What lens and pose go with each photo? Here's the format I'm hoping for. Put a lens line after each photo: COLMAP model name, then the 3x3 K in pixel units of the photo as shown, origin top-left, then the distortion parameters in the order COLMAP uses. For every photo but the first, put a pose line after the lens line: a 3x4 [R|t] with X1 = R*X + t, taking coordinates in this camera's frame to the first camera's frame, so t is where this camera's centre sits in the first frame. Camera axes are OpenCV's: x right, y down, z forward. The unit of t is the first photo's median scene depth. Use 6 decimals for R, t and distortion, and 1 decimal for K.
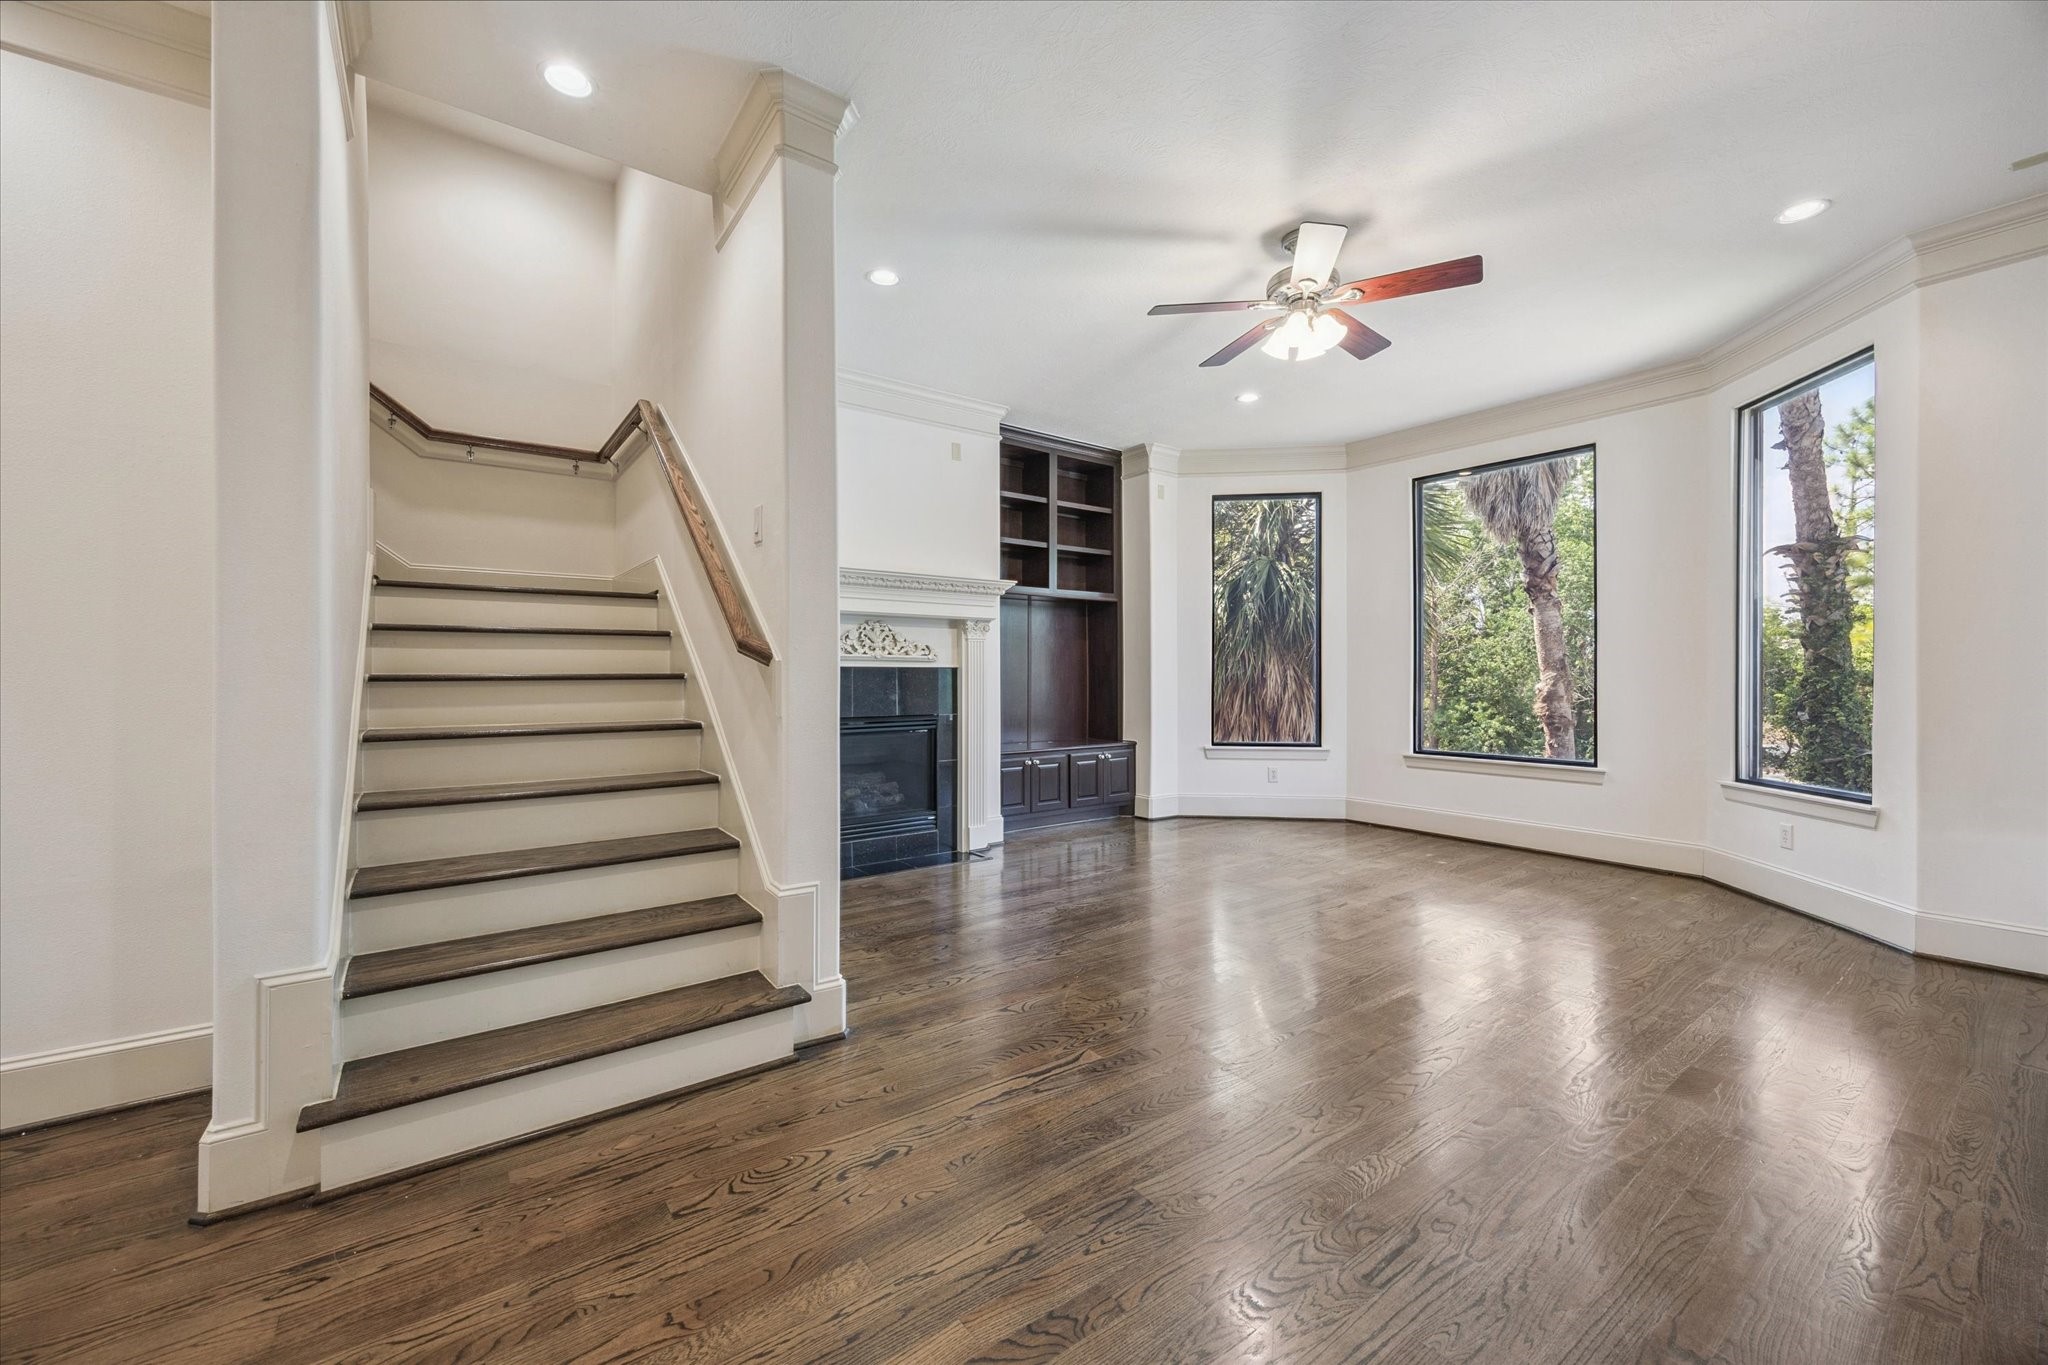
lens RADIAL K [[793.6, 0, 1016.7], [0, 793.6, 672.2], [0, 0, 1]] dist [0.001688, -0.000055]
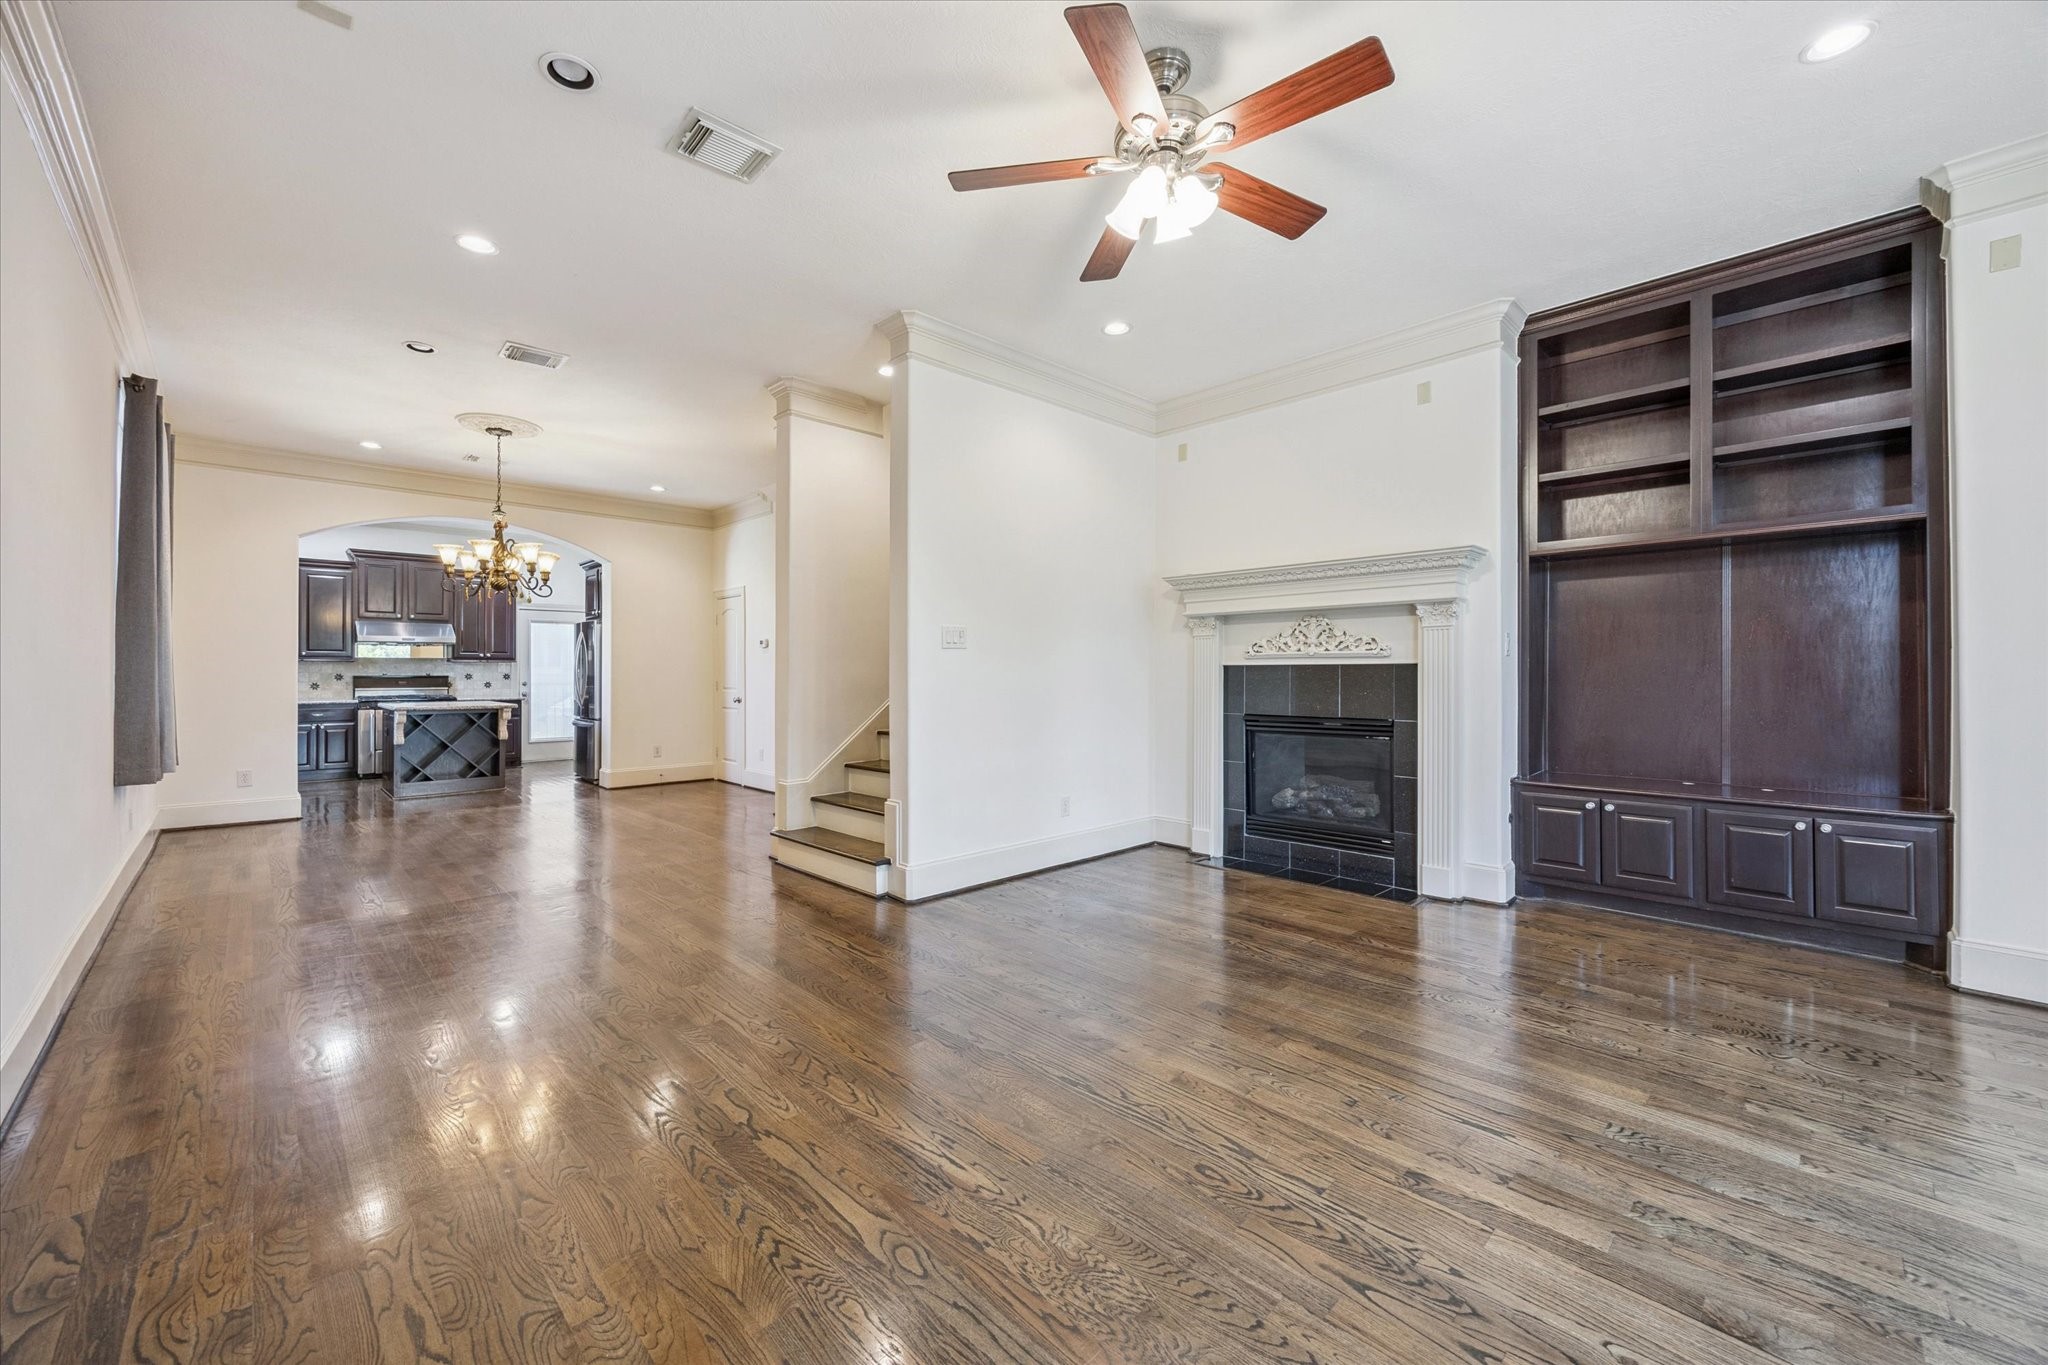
lens RADIAL K [[793.6, 0, 1007.2], [0, 793.6, 666.6], [0, 0, 1]] dist [0.001688, -0.000055]
pose [[0.126627, -0.009726, -0.991903, 0.696728], [0.006294, 0.999940, -0.009001, 0.002197], [0.991930, -0.005103, 0.126680, 0.506241]]
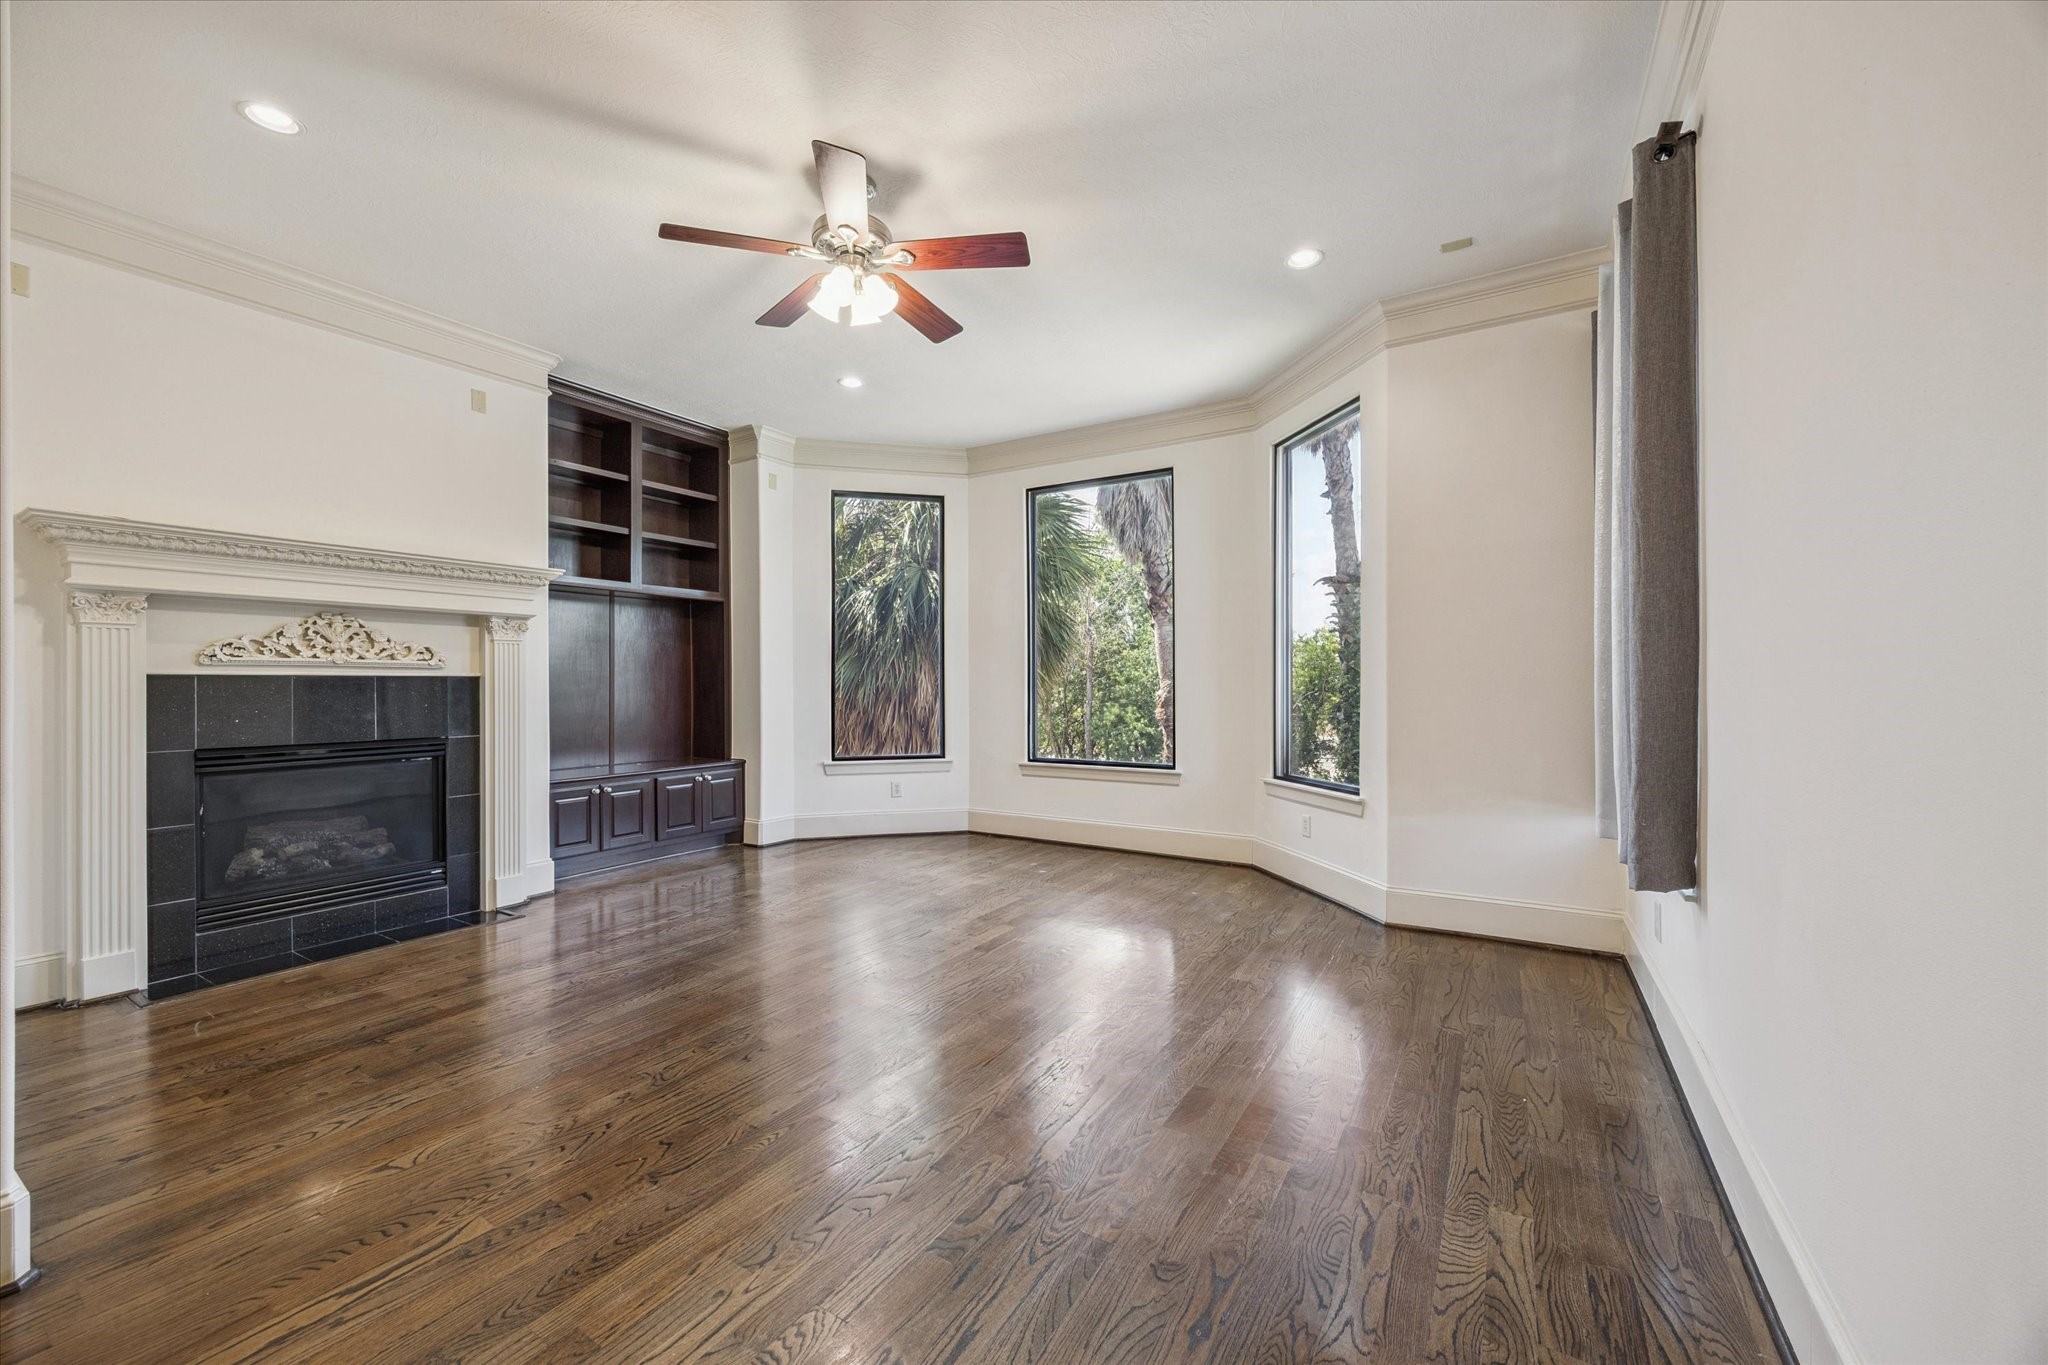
lens RADIAL K [[793.6, 0, 1009.9], [0, 793.6, 679.5], [0, 0, 1]] dist [0.001688, -0.000055]
pose [[0.931633, -0.001103, 0.363400, 0.134261], [0.001753, 0.999997, -0.001458, -0.000701], [-0.363397, 0.001995, 0.931632, 0.082026]]
